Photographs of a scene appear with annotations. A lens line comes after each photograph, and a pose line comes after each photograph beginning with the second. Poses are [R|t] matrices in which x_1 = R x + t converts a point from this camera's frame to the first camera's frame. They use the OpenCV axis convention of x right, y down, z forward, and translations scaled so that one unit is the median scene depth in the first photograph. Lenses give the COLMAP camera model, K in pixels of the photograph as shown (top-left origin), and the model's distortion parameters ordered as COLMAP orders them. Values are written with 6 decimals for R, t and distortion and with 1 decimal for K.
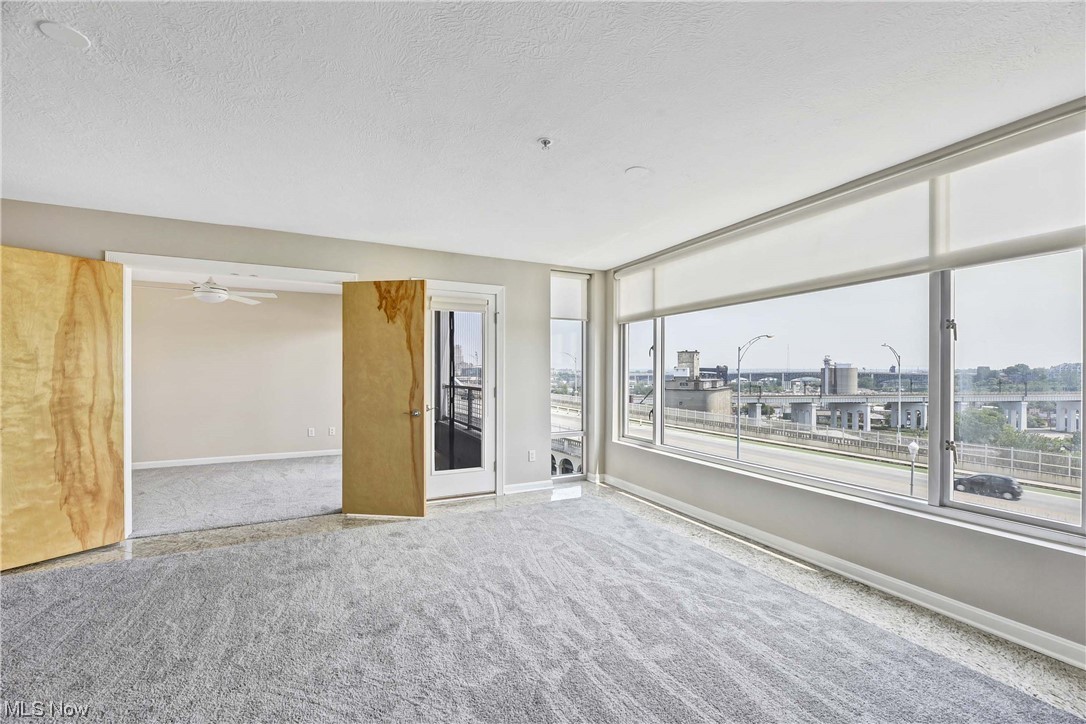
lens RADIAL K [[445.2, 0, 549.9], [0, 445.2, 400.7], [0, 0, 1]] dist [0.000560, -0.002823]
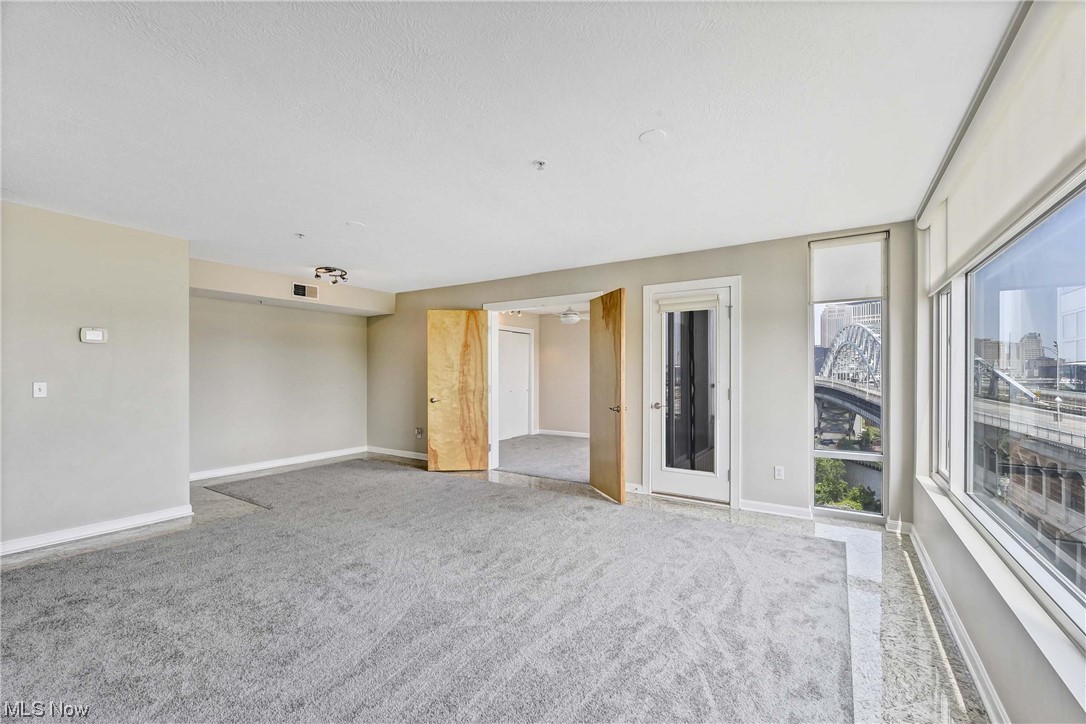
lens RADIAL K [[445.2, 0, 536.9], [0, 445.2, 373.6], [0, 0, 1]] dist [0.000560, -0.002823]
pose [[0.501823, -0.004430, -0.864959, 0.656691], [-0.048922, 0.998241, -0.033496, -0.009997], [0.863586, 0.059125, 0.500723, 0.296792]]
